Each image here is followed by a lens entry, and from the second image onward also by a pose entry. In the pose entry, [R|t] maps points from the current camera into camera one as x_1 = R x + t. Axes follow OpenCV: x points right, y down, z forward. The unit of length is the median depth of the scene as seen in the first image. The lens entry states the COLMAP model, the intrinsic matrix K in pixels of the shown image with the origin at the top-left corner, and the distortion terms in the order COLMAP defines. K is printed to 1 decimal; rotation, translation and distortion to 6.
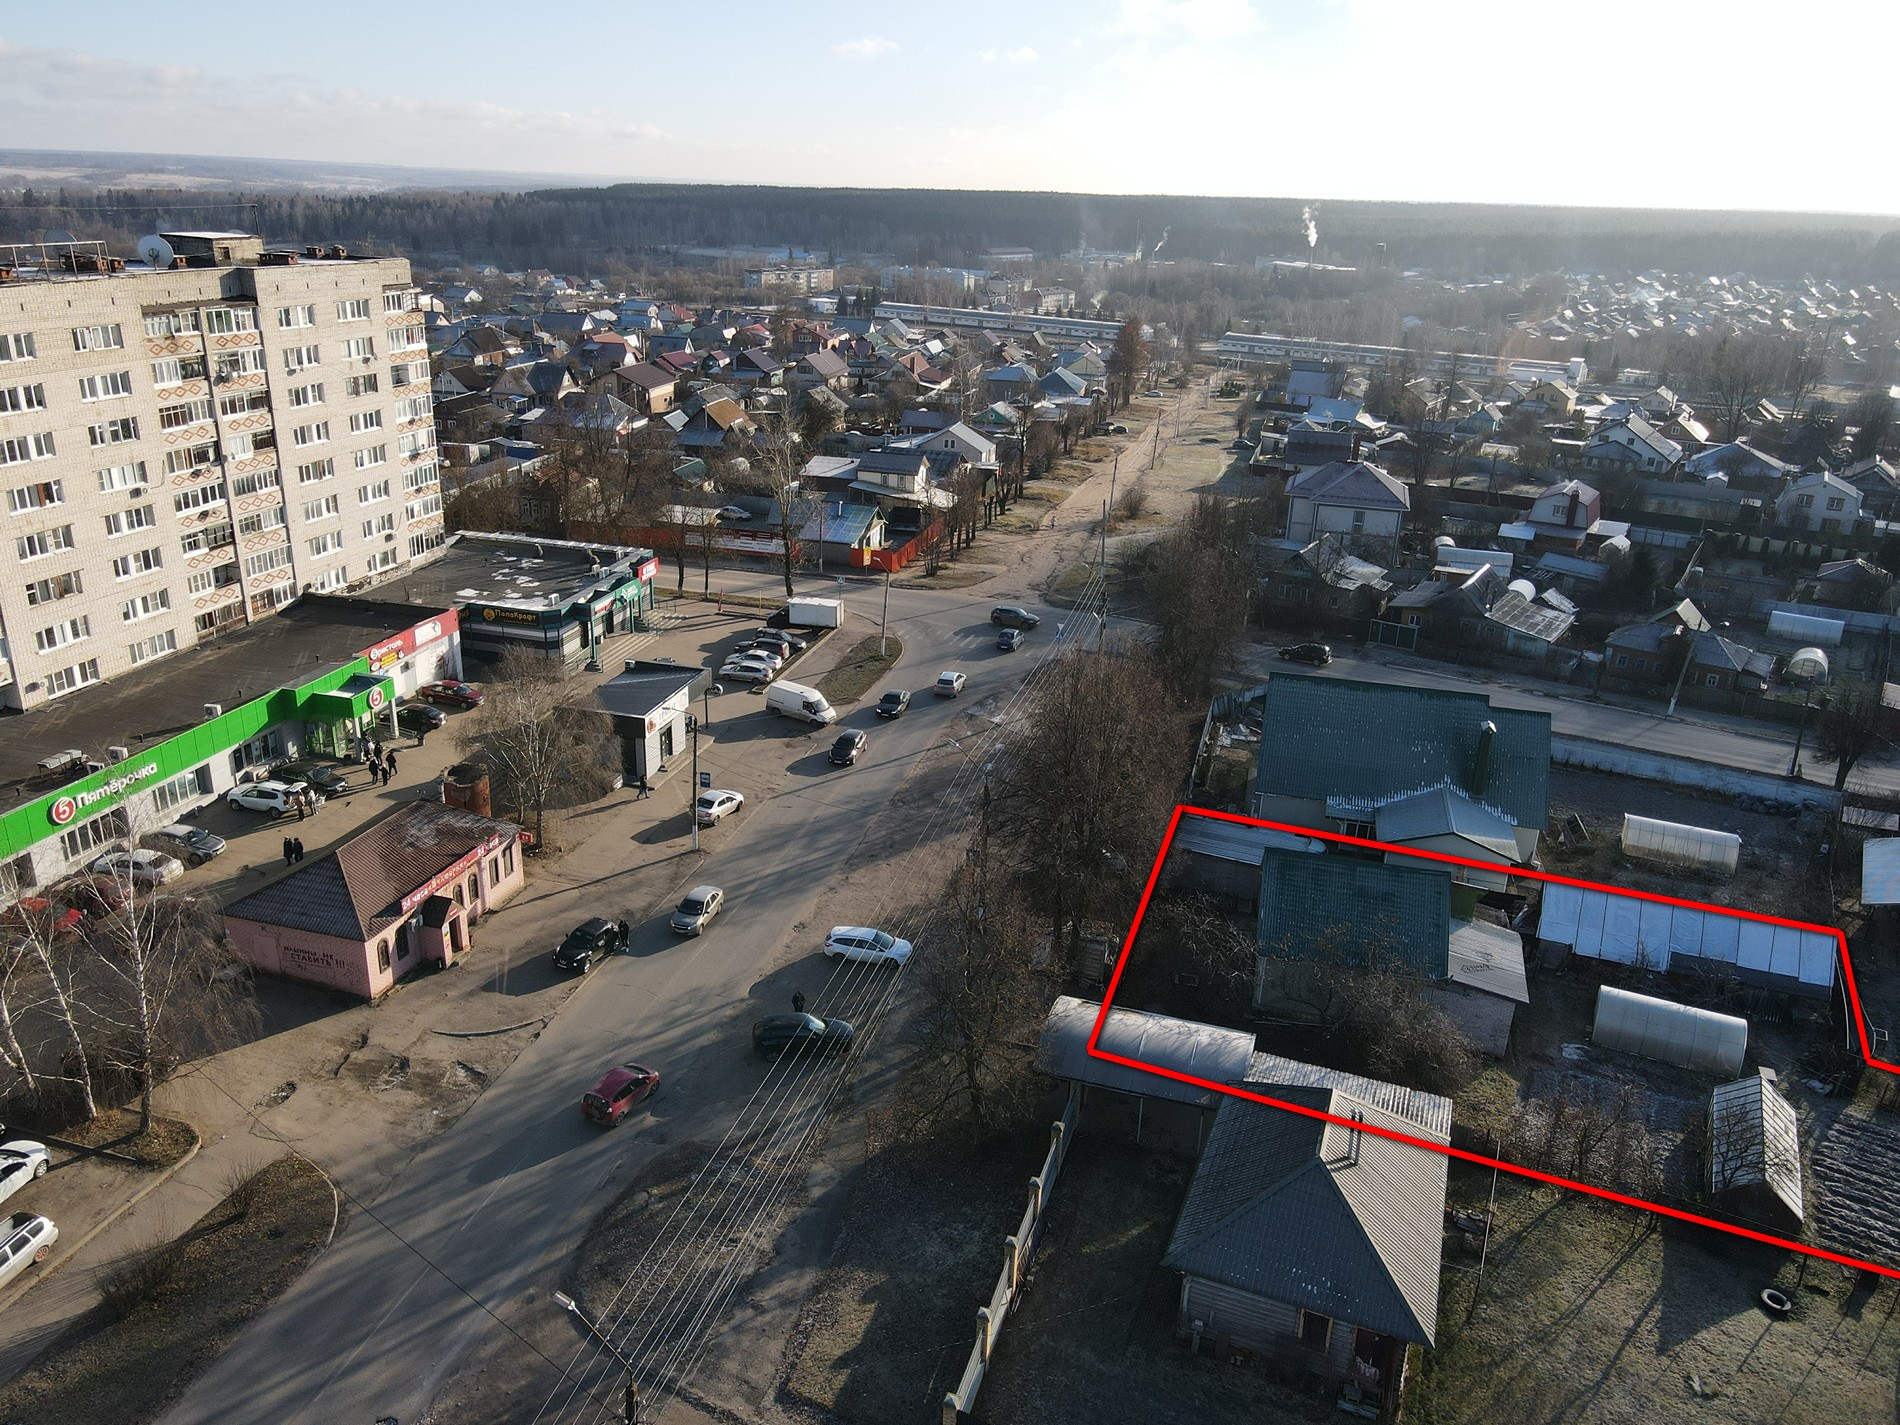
lens RADIAL K [[1399.2, 0, 950.0], [0, 1399.2, 712.5], [0, 0, 1]] dist [0.006713, 0.006048]
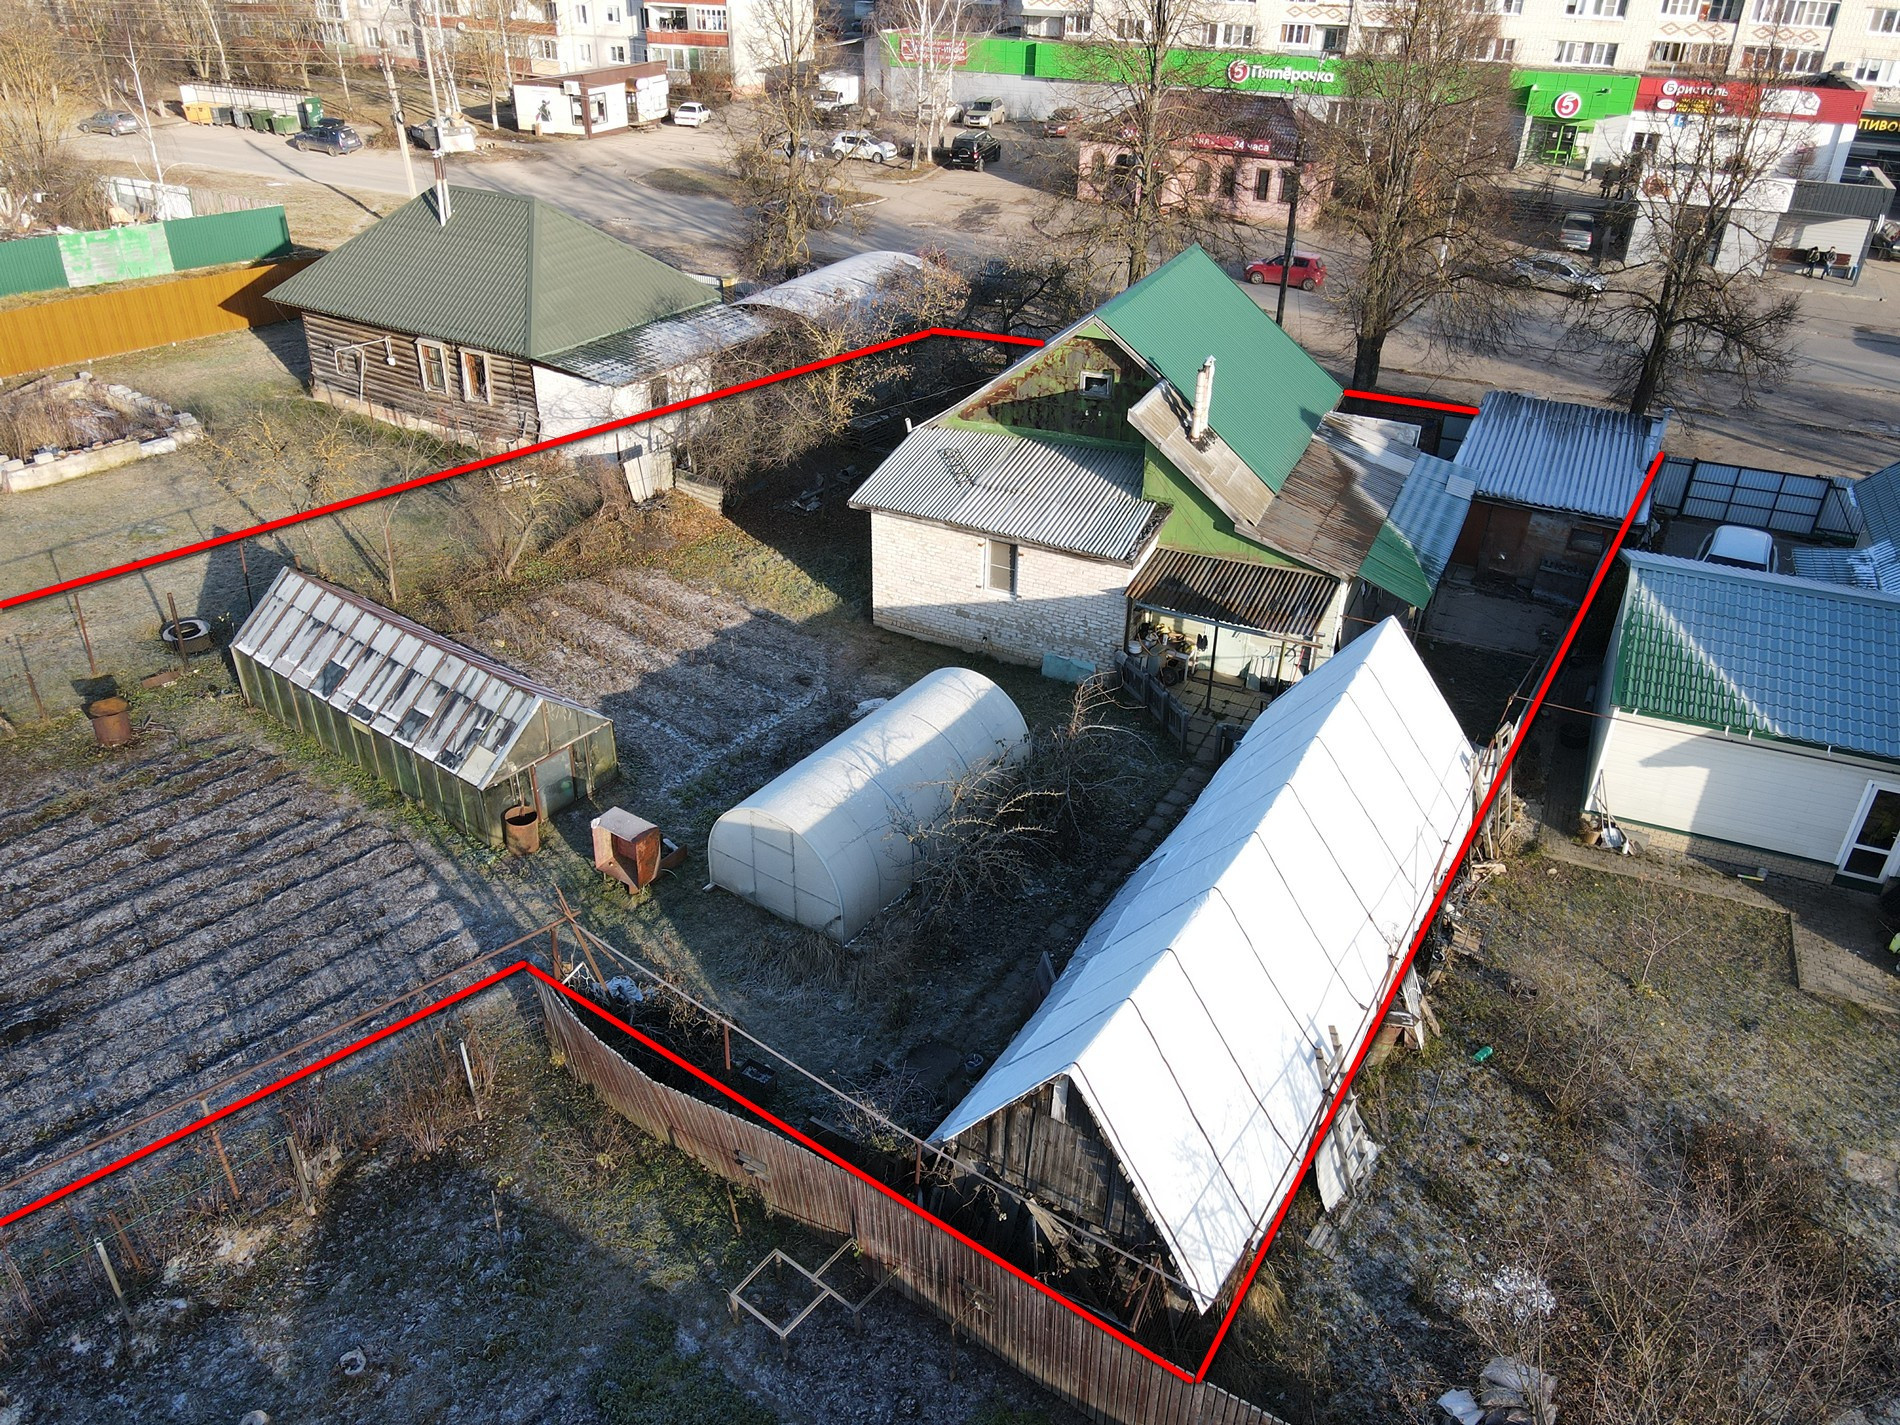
lens RADIAL K [[1379.3, 0, 946.0], [0, 1379.3, 742.6], [0, 0, 1]] dist [0.033014, -0.040870]
pose [[-0.147542, 0.484537, -0.862238, 0.582399], [-0.369349, 0.781719, 0.502490, 0.008571], [0.917503, 0.392606, 0.063627, 0.686902]]
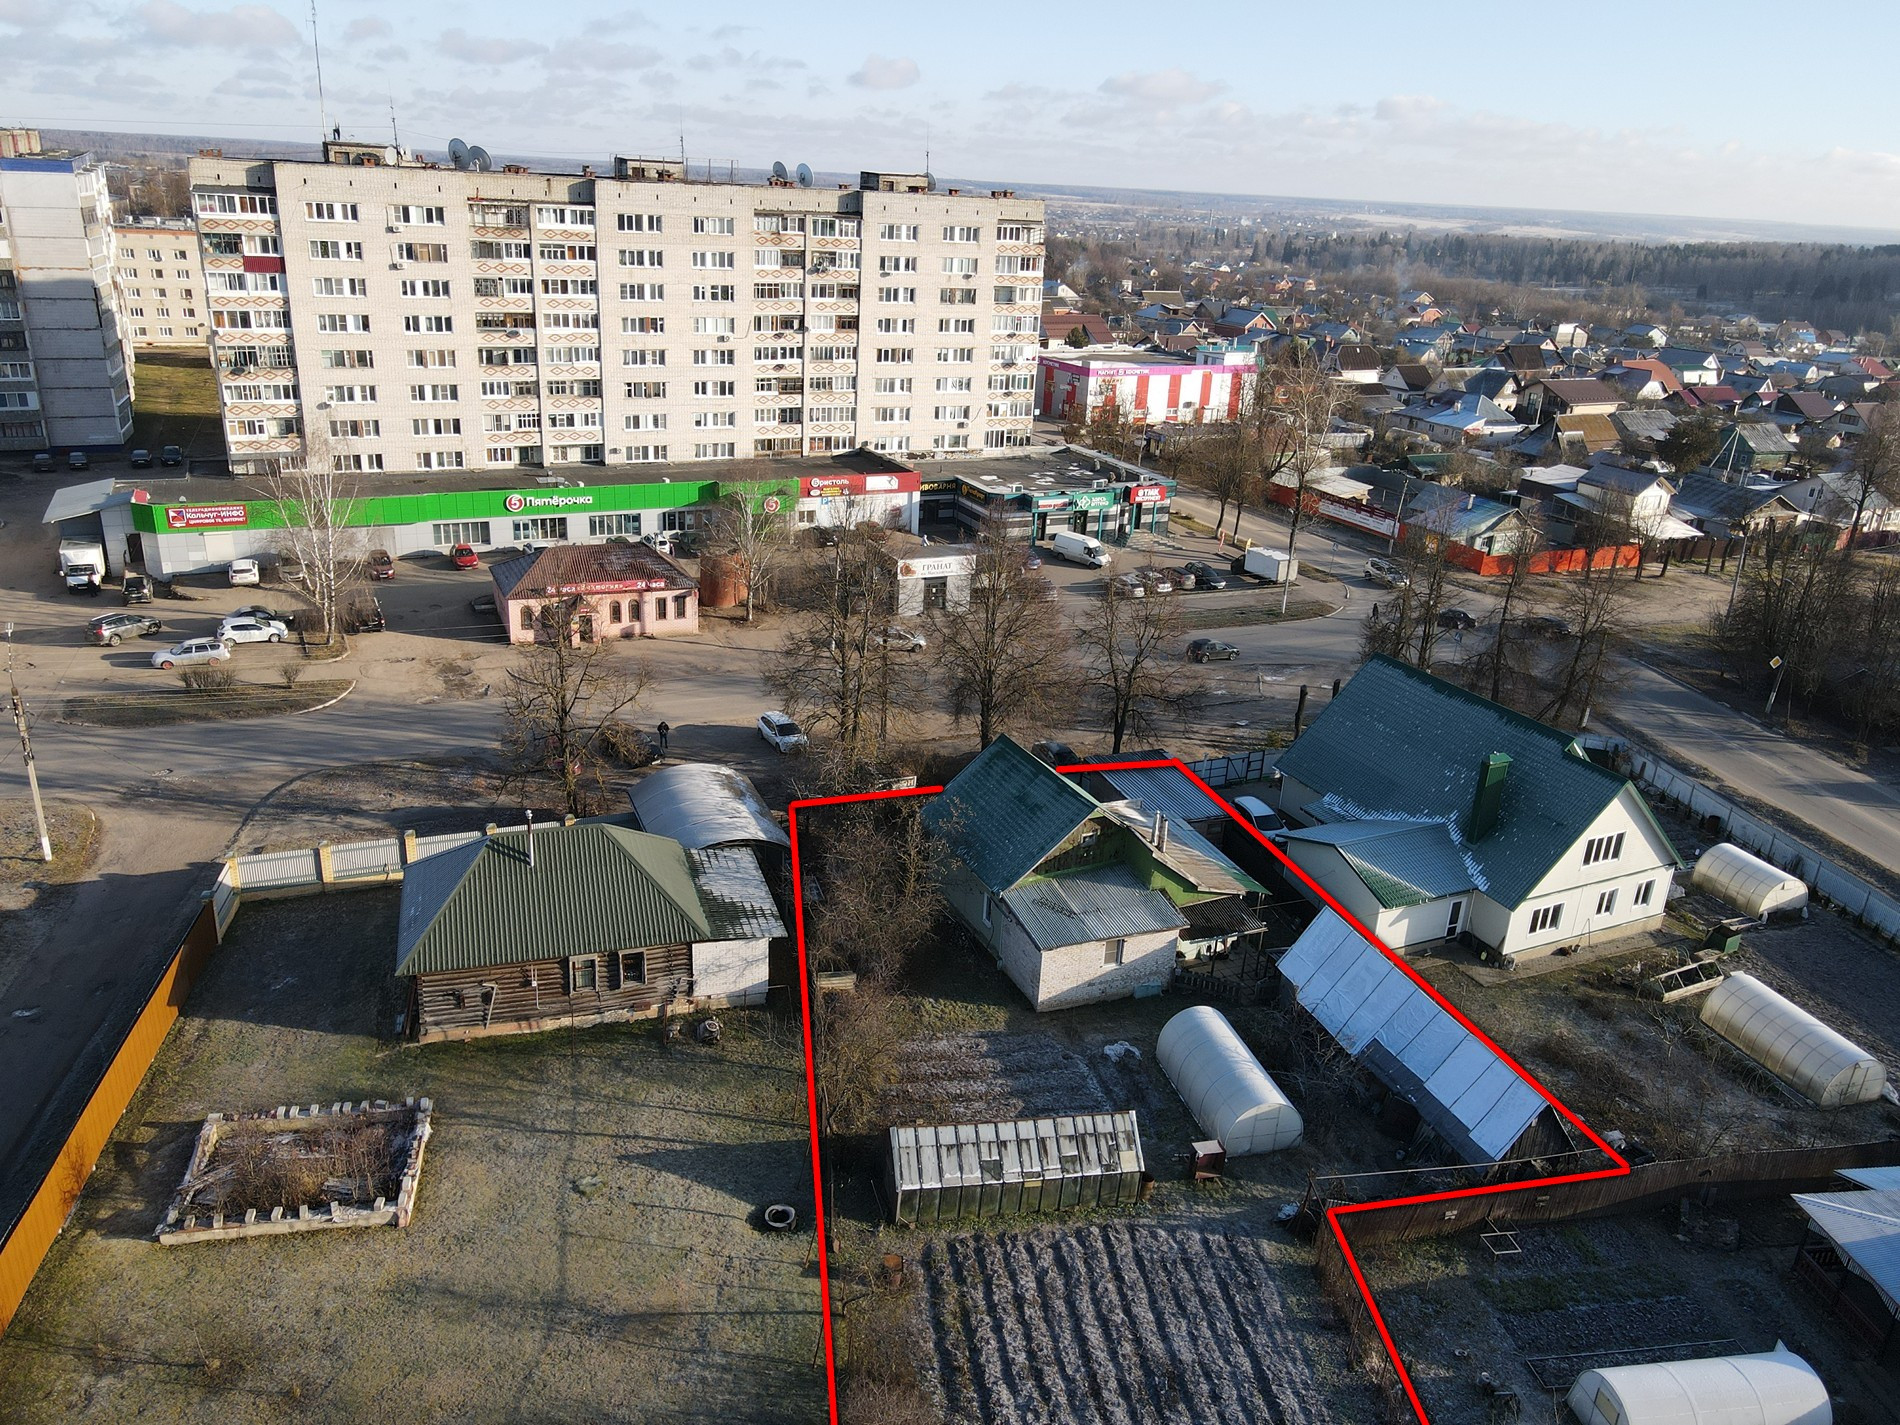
lens RADIAL K [[1396.2, 0, 950.0], [0, 1396.2, 712.5], [0, 0, 1]] dist [-0.003845, 0.004308]
pose [[0.647723, 0.270516, -0.712233, 0.632231], [-0.293887, 0.951206, 0.094012, 0.002064], [0.702912, 0.148422, 0.695619, 0.224019]]
